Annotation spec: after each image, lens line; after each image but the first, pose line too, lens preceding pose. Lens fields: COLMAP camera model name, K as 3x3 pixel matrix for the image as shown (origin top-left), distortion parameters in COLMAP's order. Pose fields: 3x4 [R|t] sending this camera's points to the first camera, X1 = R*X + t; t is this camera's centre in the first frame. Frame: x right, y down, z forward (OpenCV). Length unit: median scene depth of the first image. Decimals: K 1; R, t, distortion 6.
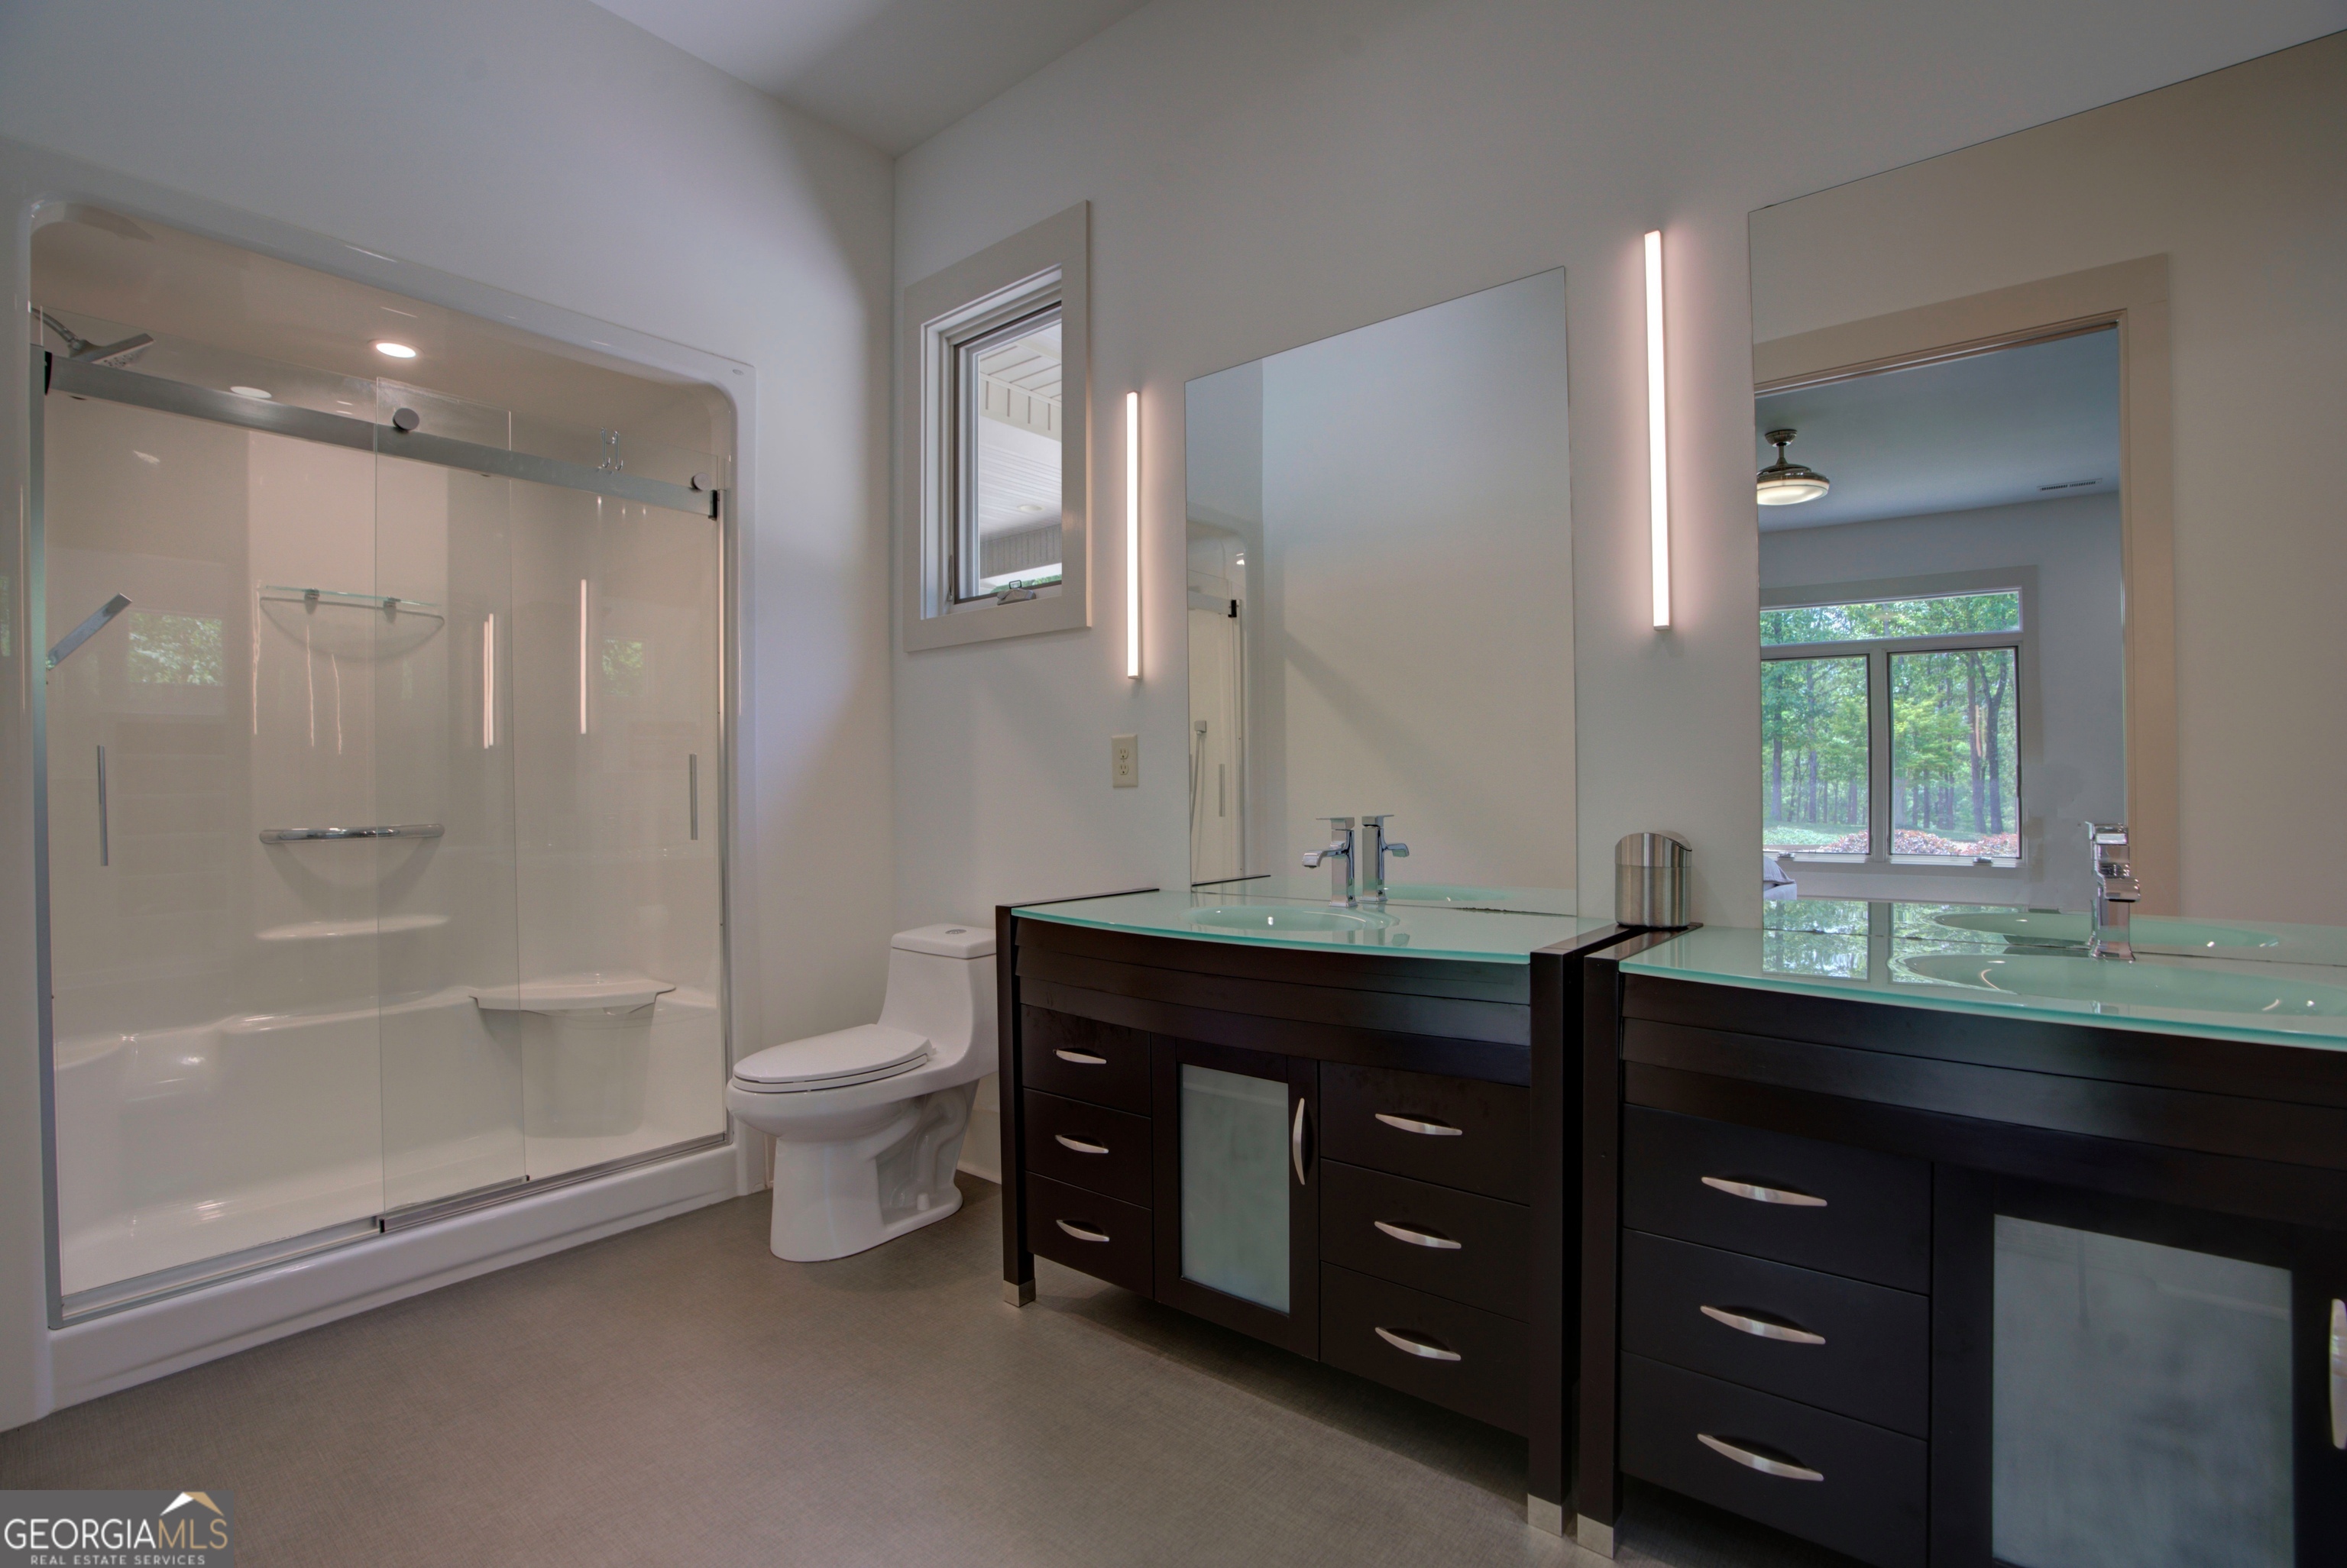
lens RADIAL K [[1067.0, 0, 1185.2], [0, 1067.0, 789.8], [0, 0, 1]] dist [-0.067497, 0.024111]
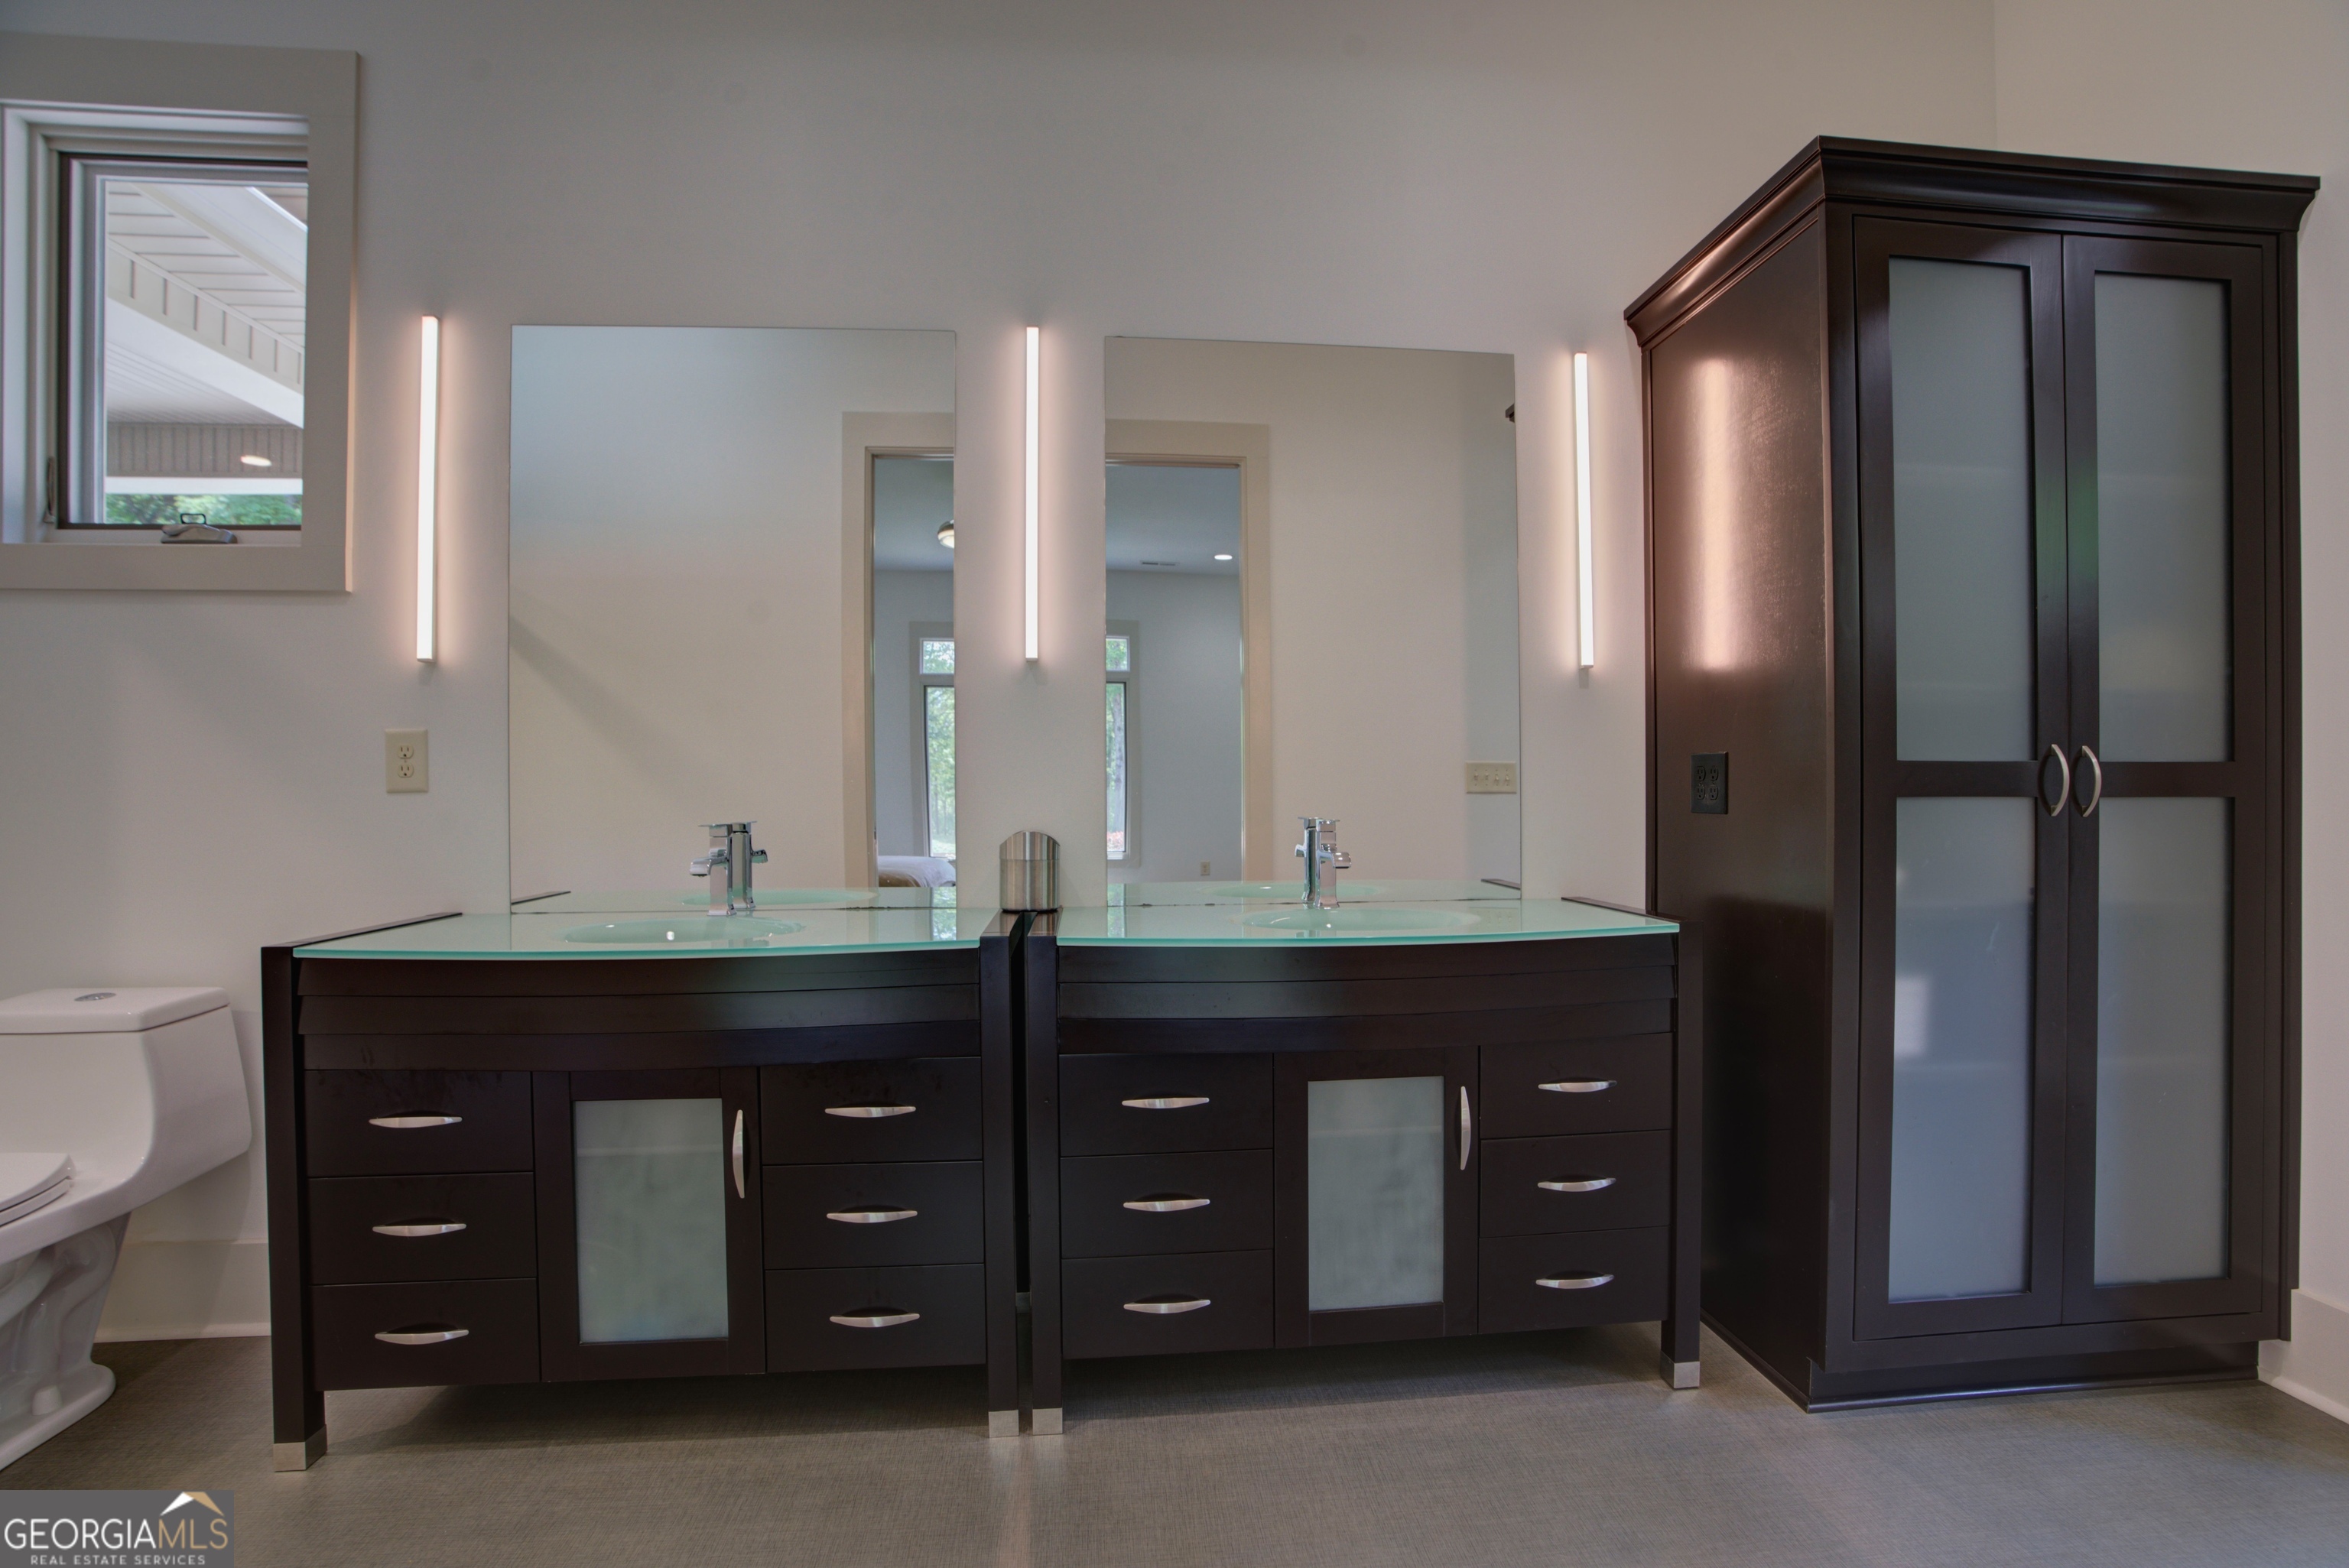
lens RADIAL K [[1068.0, 0, 1186.3], [0, 1068.0, 789.8], [0, 0, 1]] dist [-0.067497, 0.024111]
pose [[0.714775, 0.006094, 0.699328, -0.192416], [0.001357, 0.999948, -0.010101, 0.004285], [-0.699353, 0.008169, 0.714729, 0.012024]]
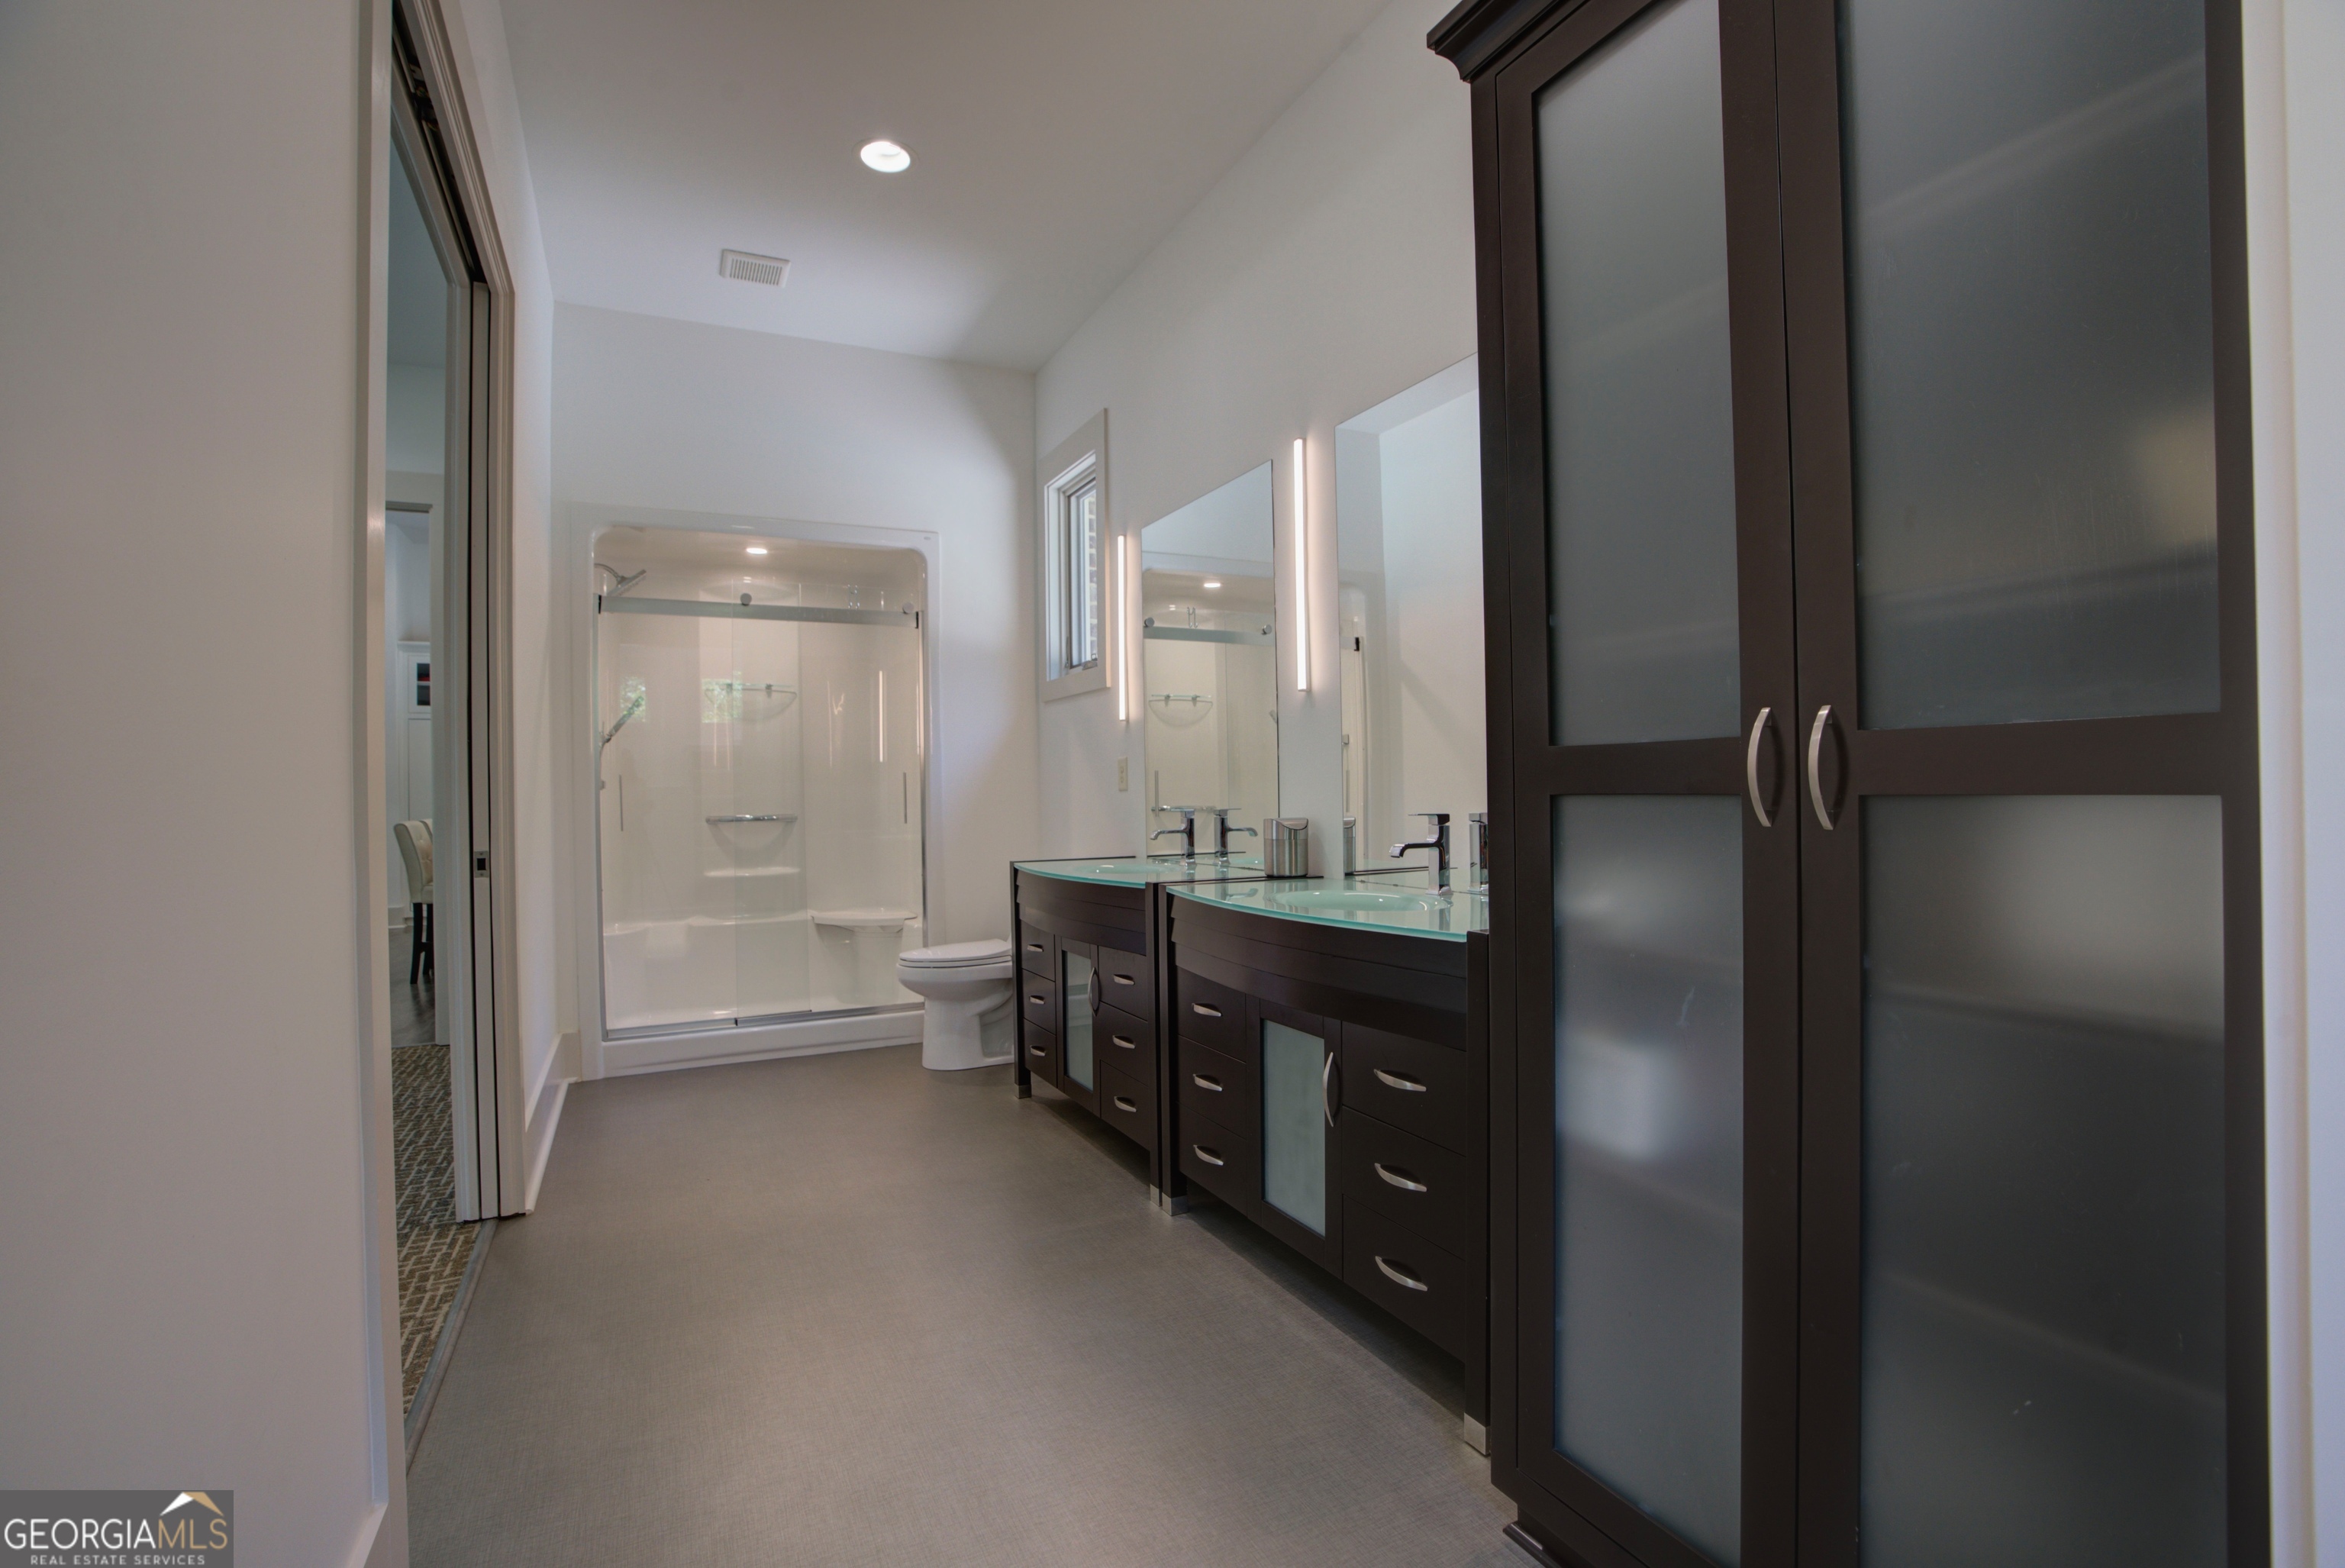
lens RADIAL K [[1066.3, 0, 1184.2], [0, 1066.3, 789.8], [0, 0, 1]] dist [-0.067497, 0.024111]
pose [[0.913344, -0.005369, -0.407154, 0.681642], [0.005430, 0.999985, -0.001006, -0.001735], [0.407153, -0.001292, 0.913359, -0.393156]]
